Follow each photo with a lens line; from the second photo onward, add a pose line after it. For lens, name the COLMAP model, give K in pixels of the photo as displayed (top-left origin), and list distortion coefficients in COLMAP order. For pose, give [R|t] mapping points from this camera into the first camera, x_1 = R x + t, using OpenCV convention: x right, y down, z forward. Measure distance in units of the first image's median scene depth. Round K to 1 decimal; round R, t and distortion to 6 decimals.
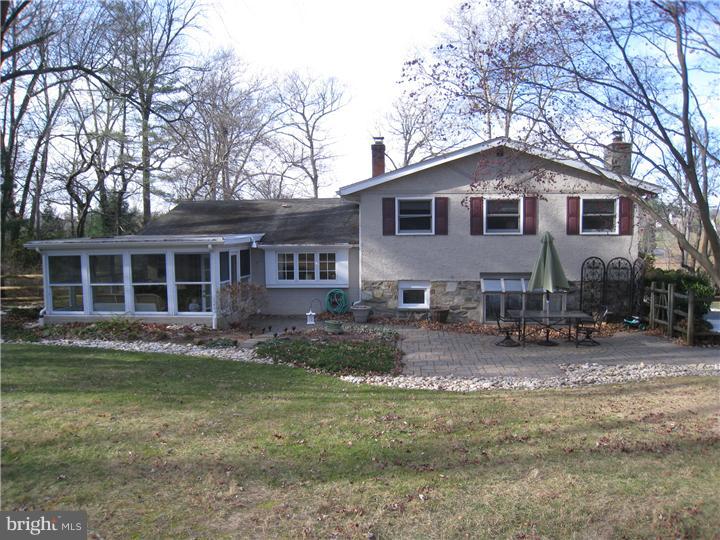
lens RADIAL K [[591.2, 0, 360.0], [0, 591.2, 270.0], [0, 0, 1]] dist [-0.174172, 0.115428]
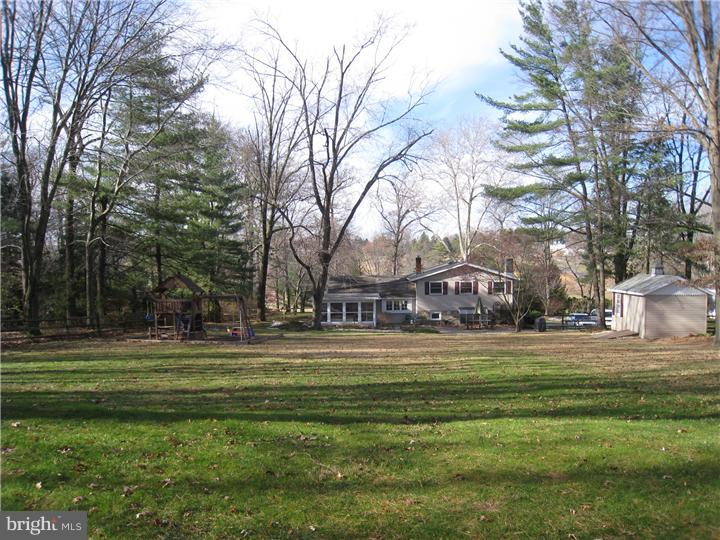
lens RADIAL K [[591.2, 0, 360.0], [0, 591.2, 270.0], [0, 0, 1]] dist [-0.174172, 0.115428]
pose [[0.999147, -0.001533, 0.041258, -0.404659], [0.003952, 0.998273, -0.058617, -0.012577], [-0.041097, 0.058730, 0.997428, -1.906801]]
